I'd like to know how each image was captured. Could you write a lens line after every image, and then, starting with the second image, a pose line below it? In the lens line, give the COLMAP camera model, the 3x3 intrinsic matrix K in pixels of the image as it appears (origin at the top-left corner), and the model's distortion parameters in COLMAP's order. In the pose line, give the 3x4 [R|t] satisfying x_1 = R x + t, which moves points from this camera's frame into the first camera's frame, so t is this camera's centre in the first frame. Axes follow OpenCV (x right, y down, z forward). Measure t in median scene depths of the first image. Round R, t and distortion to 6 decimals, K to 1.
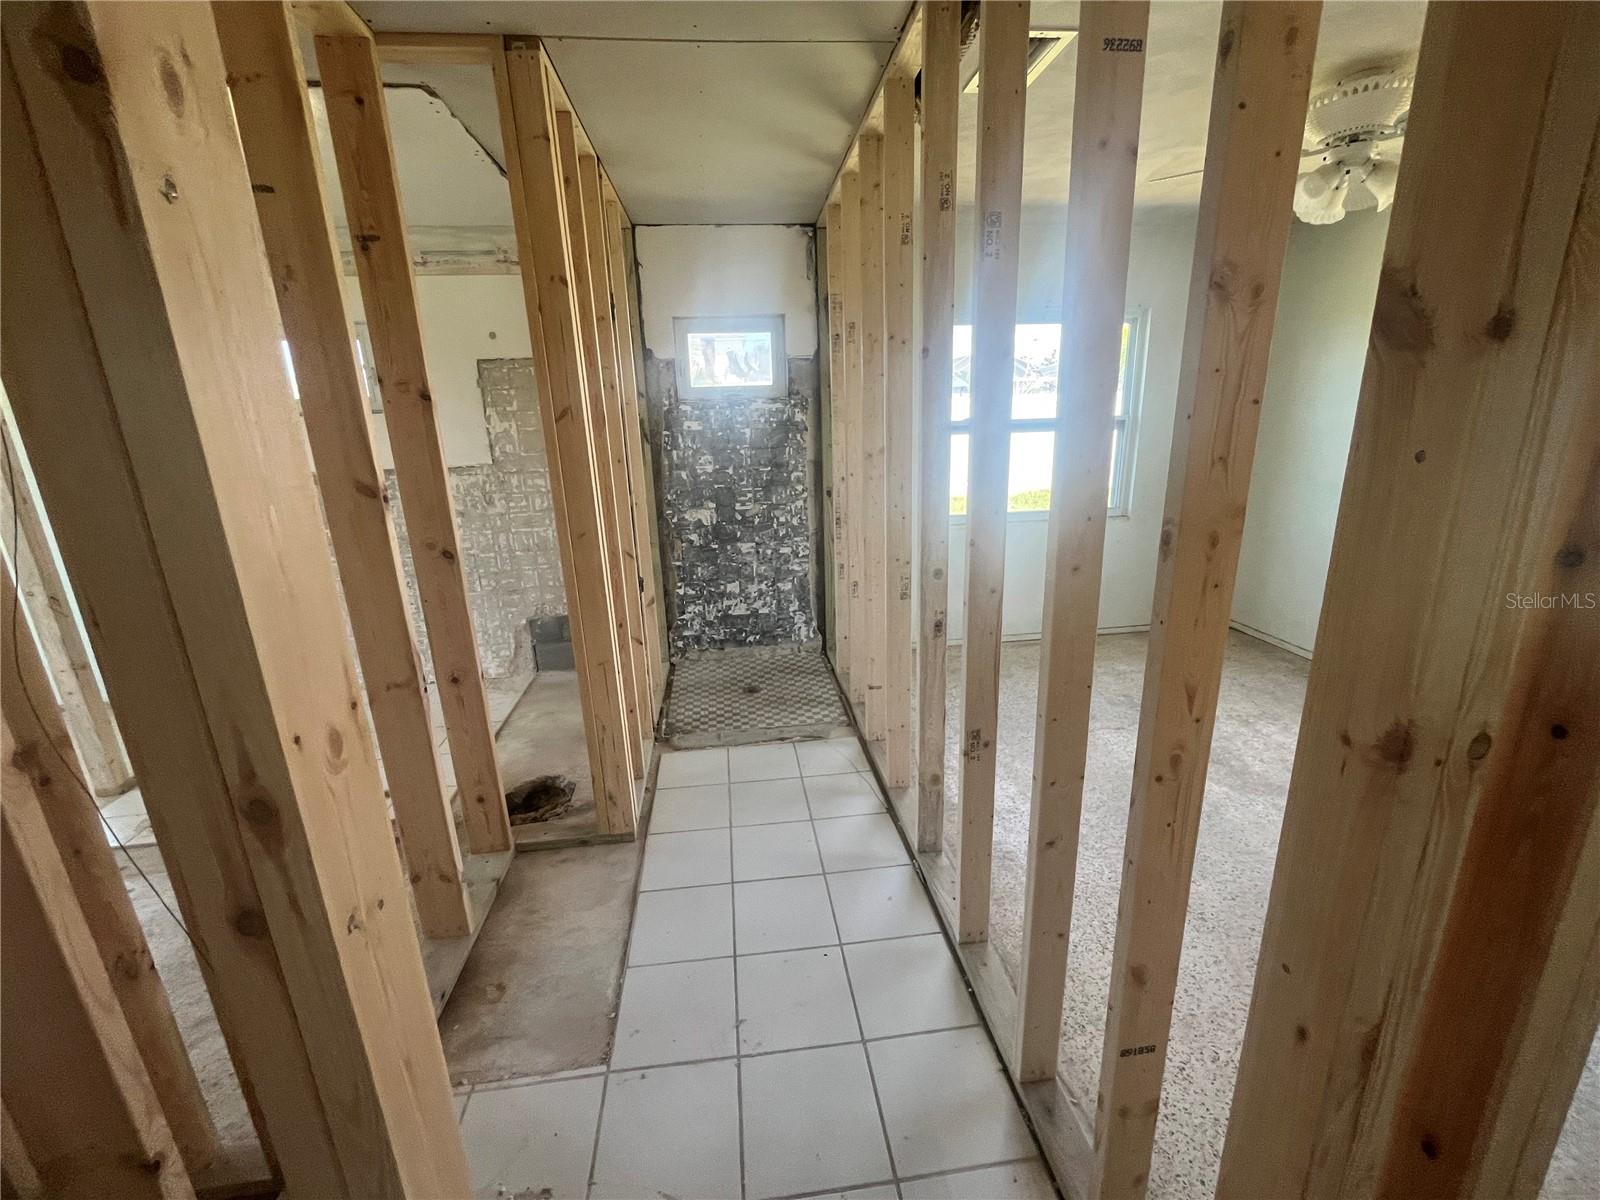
lens RADIAL K [[651.6, 0, 803.0], [0, 651.6, 600.6], [0, 0, 1]] dist [0.002707, -0.000318]
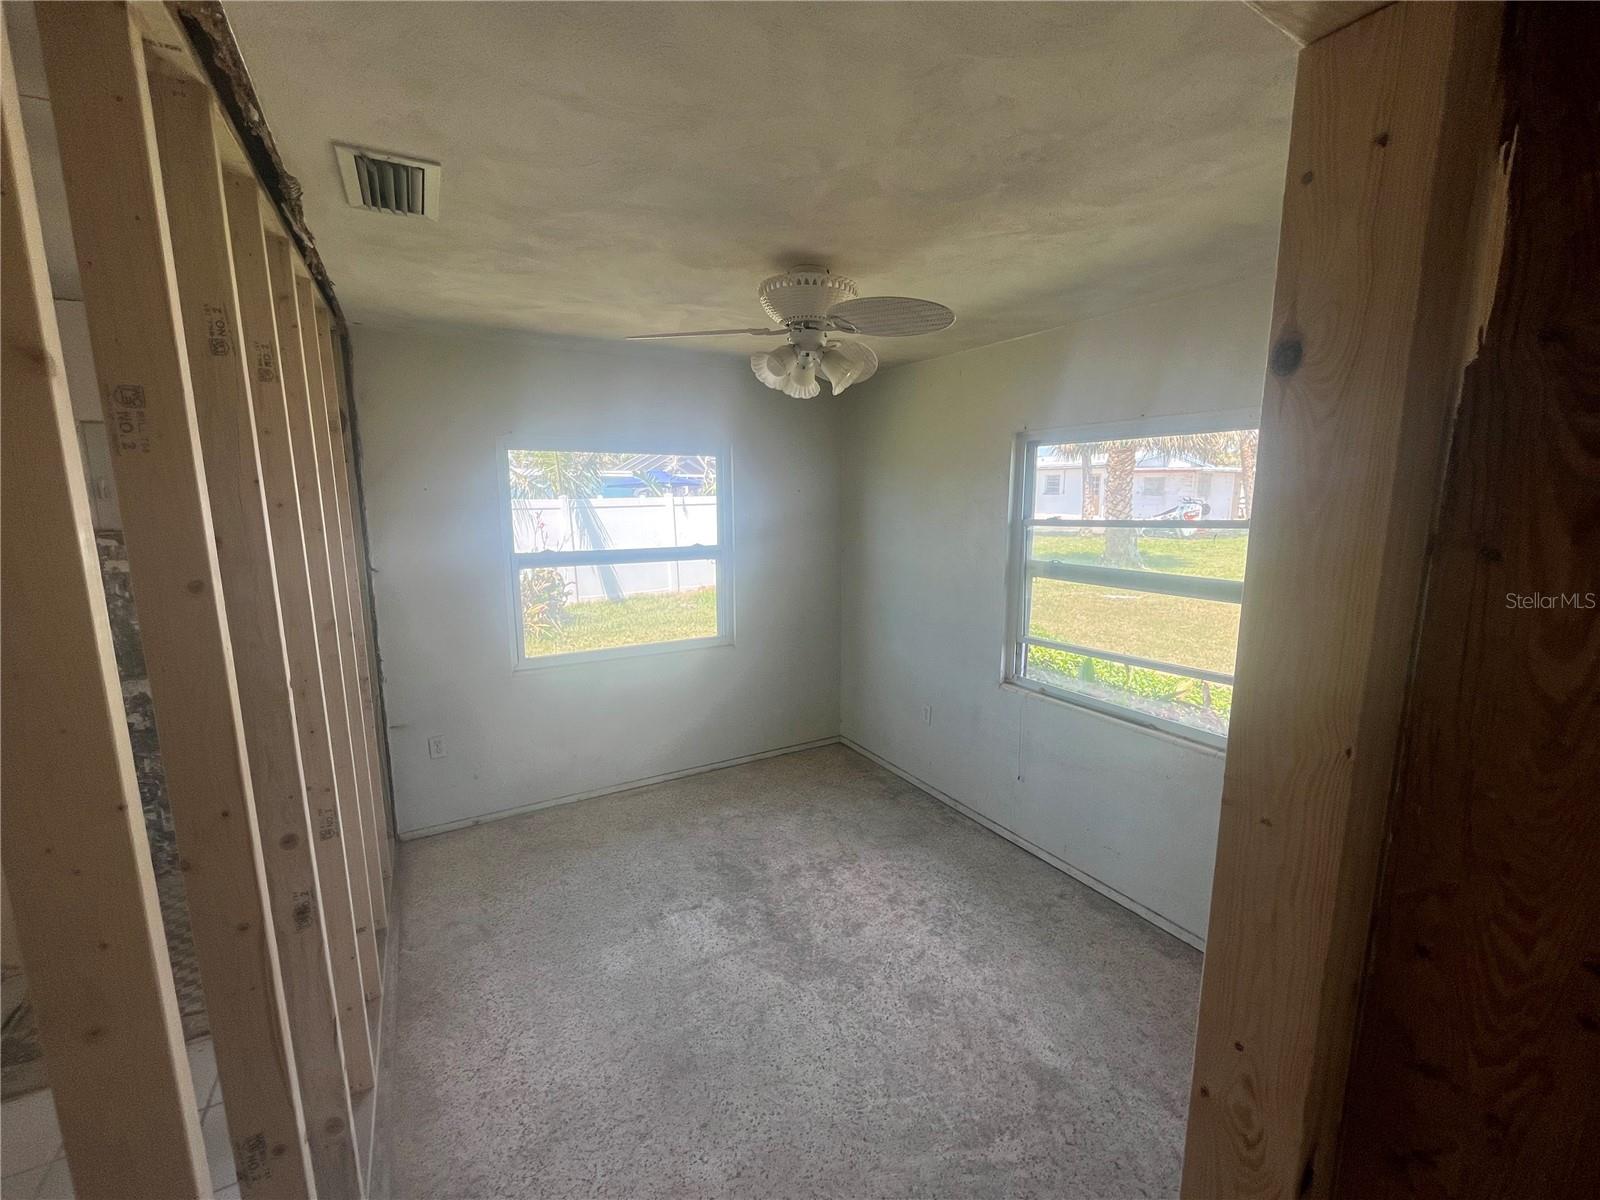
lens RADIAL K [[651.6, 0, 799.1], [0, 651.6, 597.6], [0, 0, 1]] dist [0.002707, -0.000318]
pose [[0.923084, -0.034164, 0.383079, 0.414510], [0.080445, 0.991166, -0.105449, -0.167742], [-0.376092, 0.128155, 0.917677, 0.109044]]
